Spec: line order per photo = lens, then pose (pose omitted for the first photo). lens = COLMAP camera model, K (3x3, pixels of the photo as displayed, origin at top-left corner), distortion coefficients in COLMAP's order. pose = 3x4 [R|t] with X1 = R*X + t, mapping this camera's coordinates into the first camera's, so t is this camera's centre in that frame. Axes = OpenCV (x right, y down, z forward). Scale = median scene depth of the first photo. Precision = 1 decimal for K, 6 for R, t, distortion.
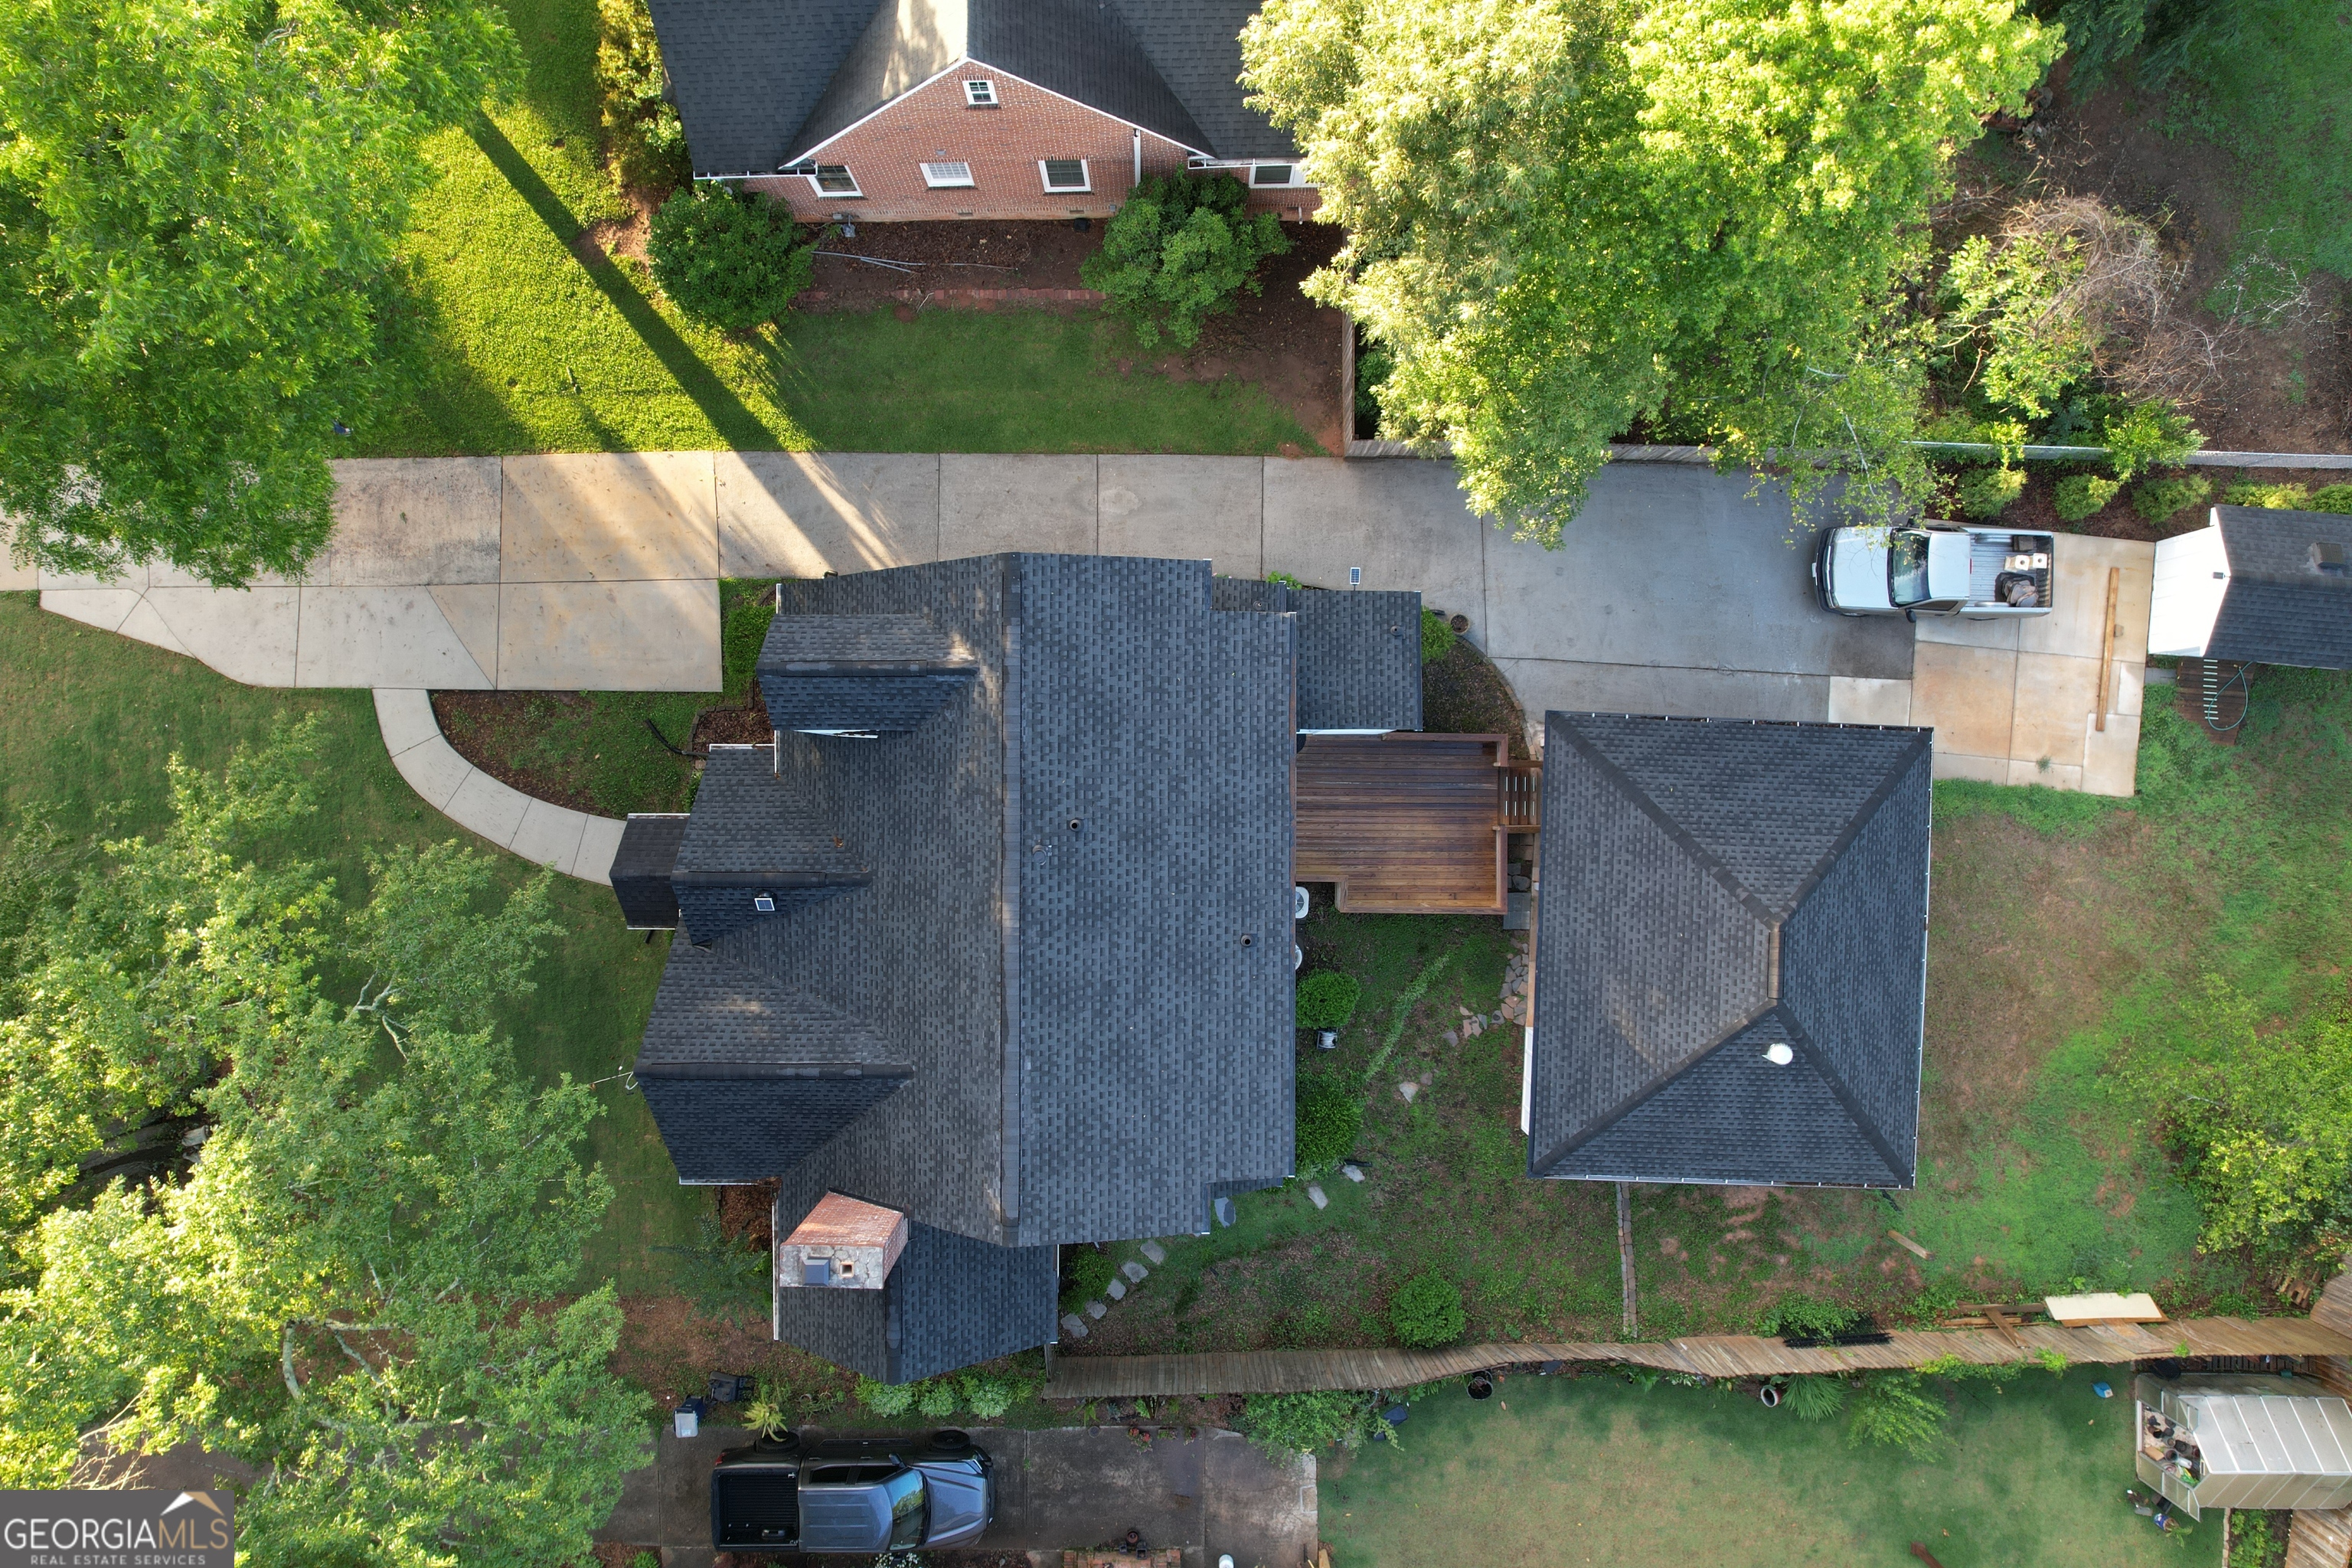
lens RADIAL K [[1511.4, 0, 1178.2], [0, 1511.4, 788.7], [0, 0, 1]] dist [-0.071139, 0.062618]
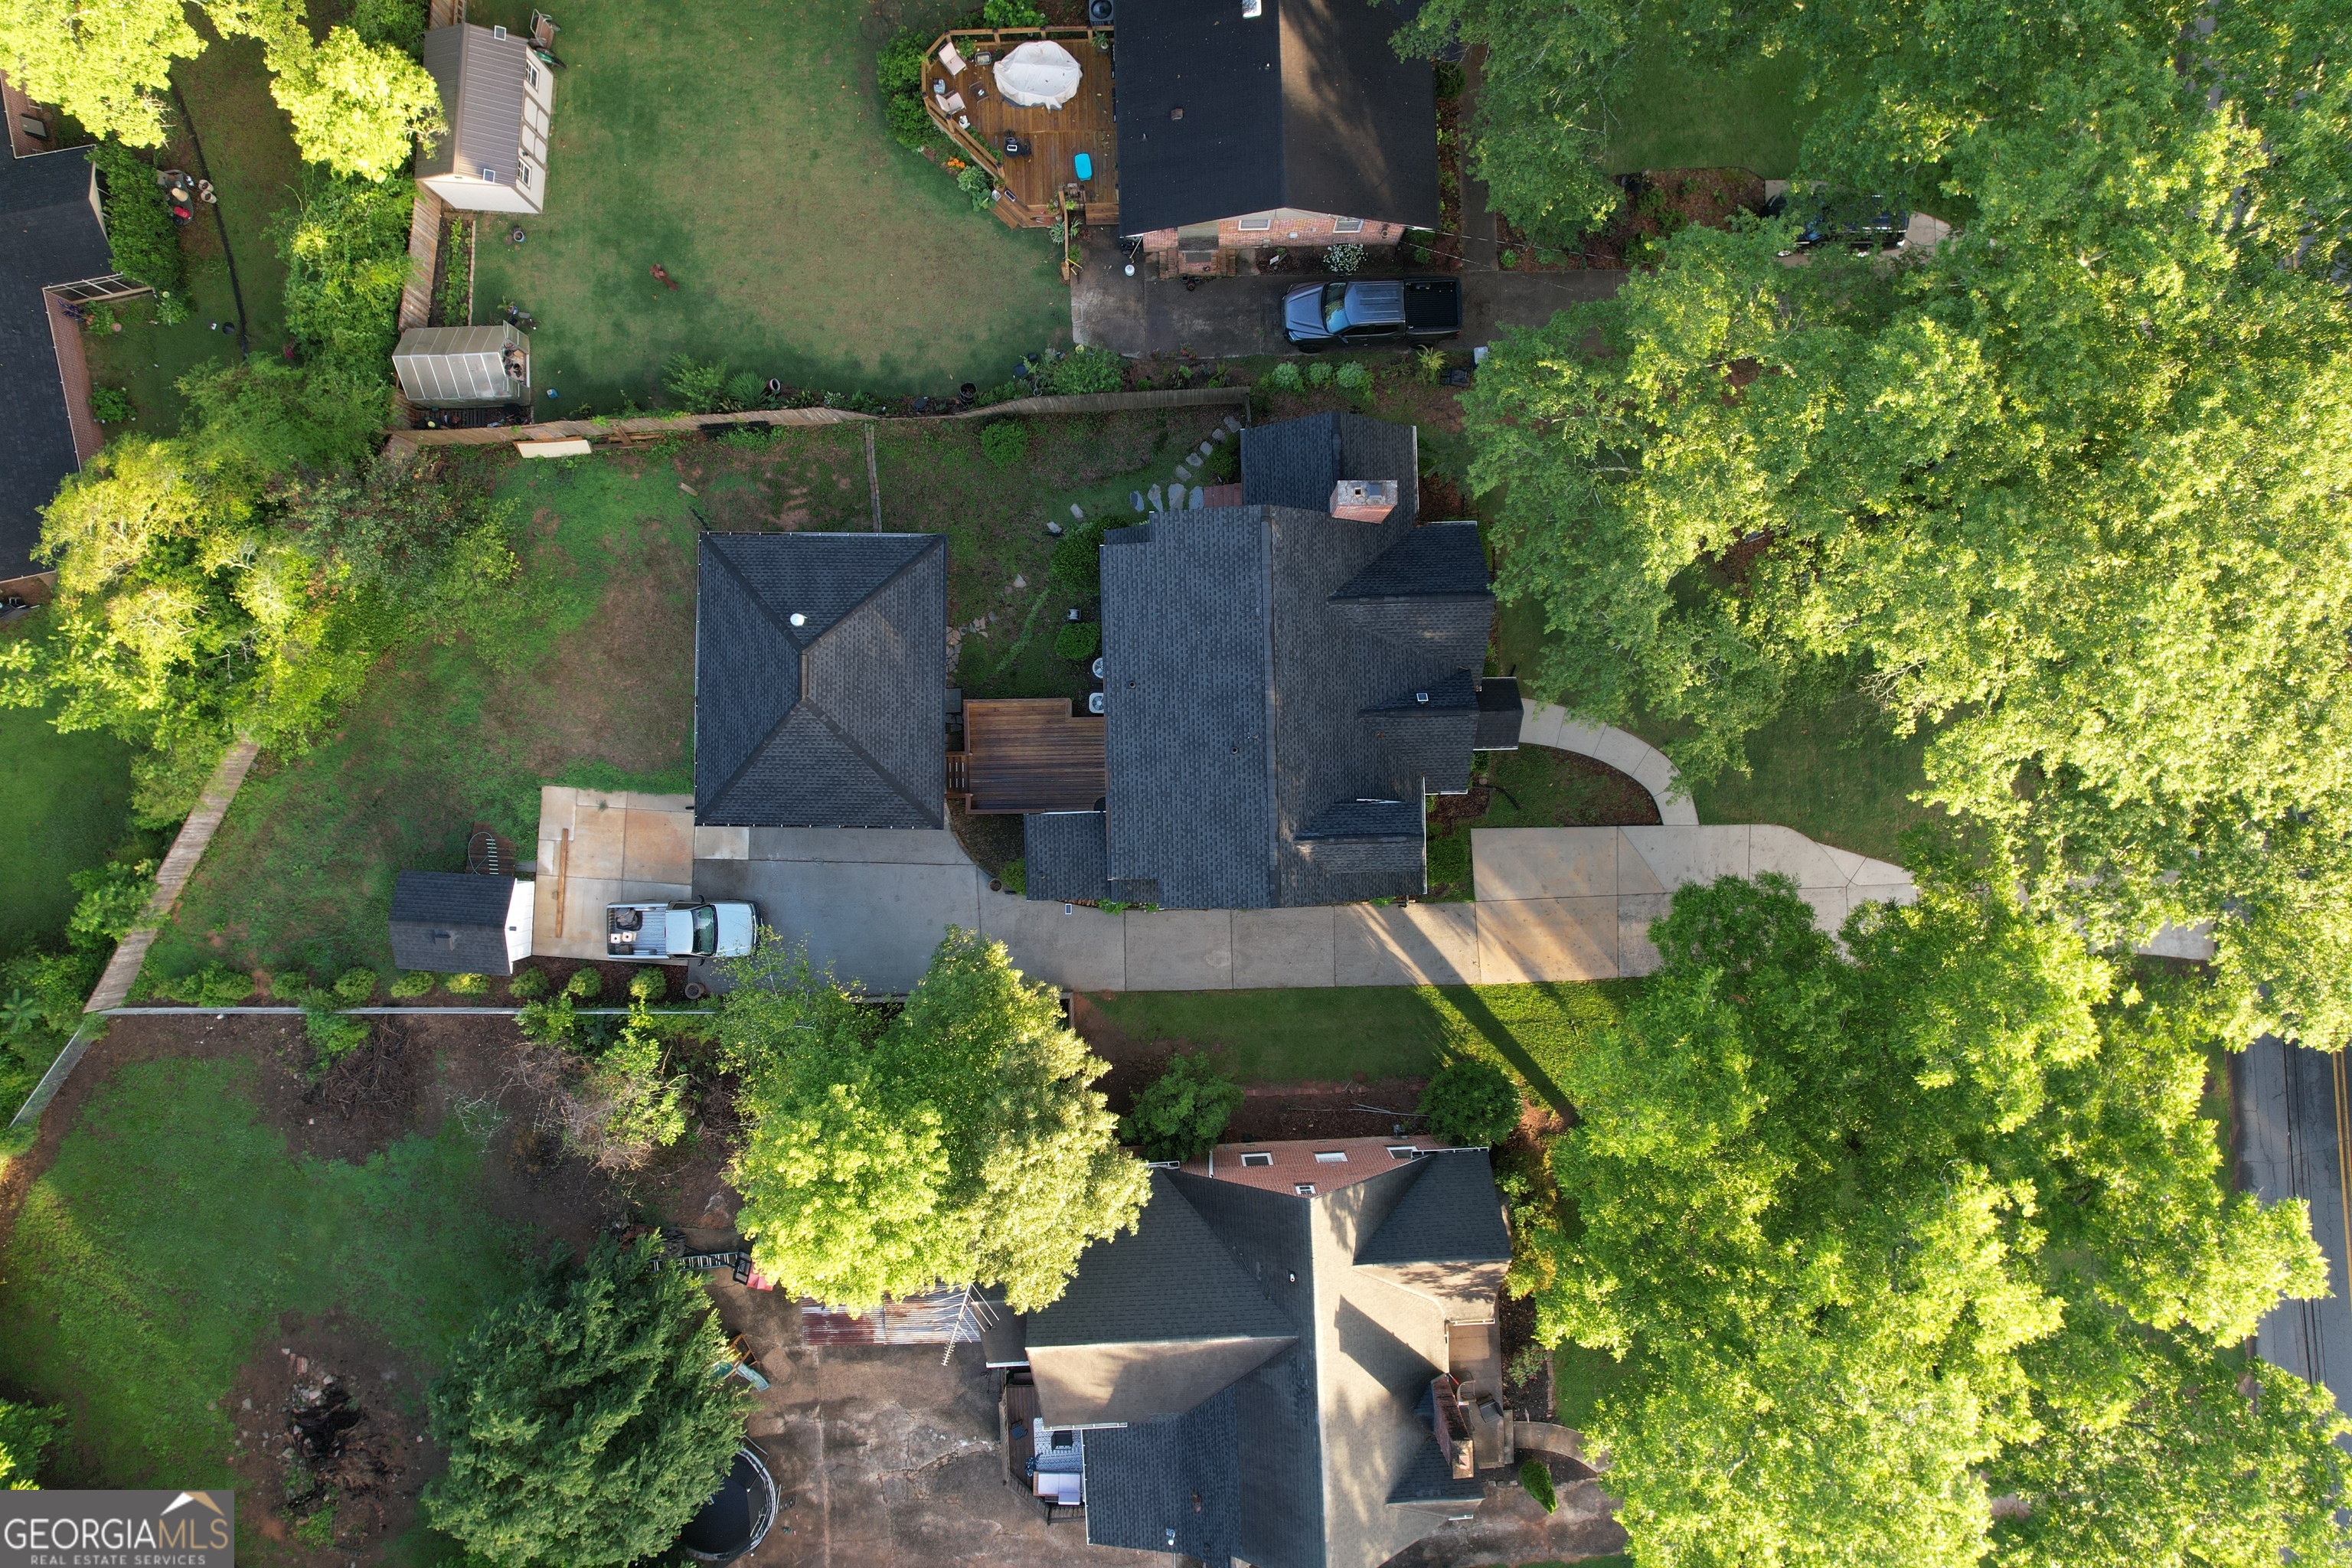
lens RADIAL K [[1511.4, 0, 1178.2], [0, 1511.4, 788.7], [0, 0, 1]] dist [-0.071139, 0.062618]
pose [[-0.999629, 0.027109, -0.002803, 0.001247], [-0.027090, -0.999612, -0.006461, -0.005100], [-0.002977, -0.006383, 0.999975, -0.556017]]
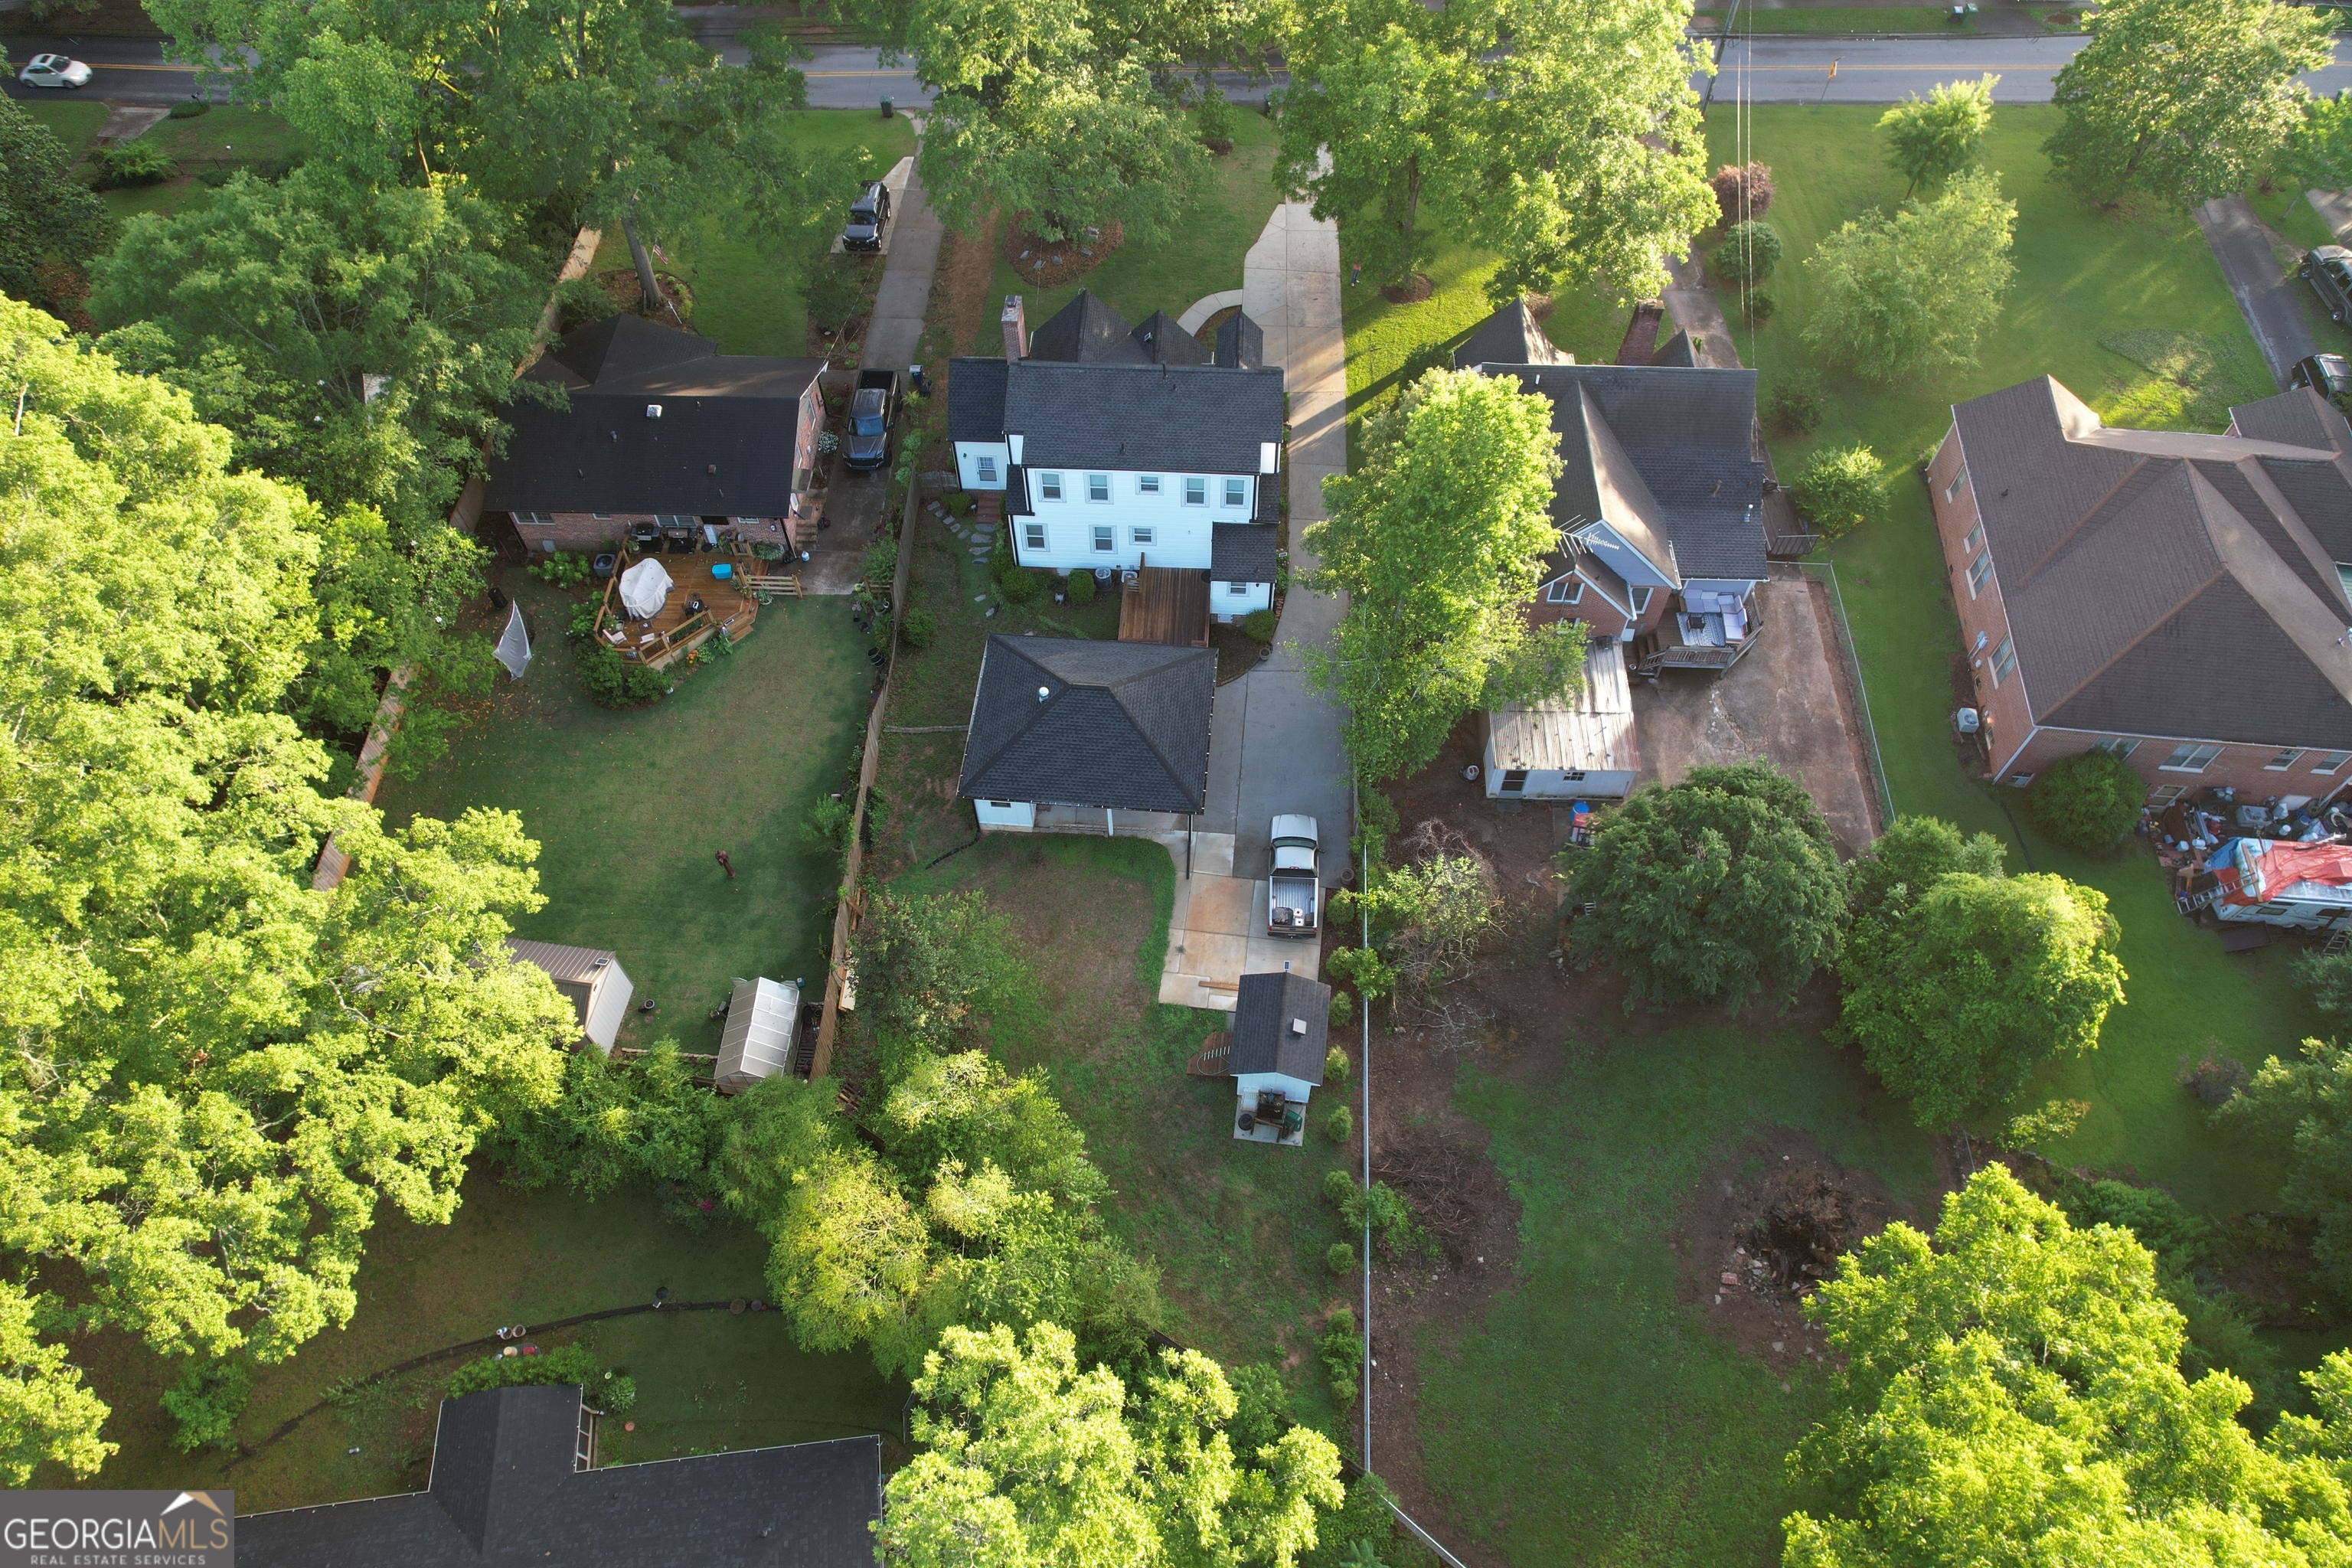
lens RADIAL K [[1511.4, 0, 1178.2], [0, 1511.4, 788.7], [0, 0, 1]] dist [-0.071139, 0.062618]
pose [[-0.042340, 0.832319, -0.552677, 1.452238], [-0.999049, -0.041052, 0.014712, -0.033134], [-0.010444, 0.552774, 0.833266, -0.548763]]
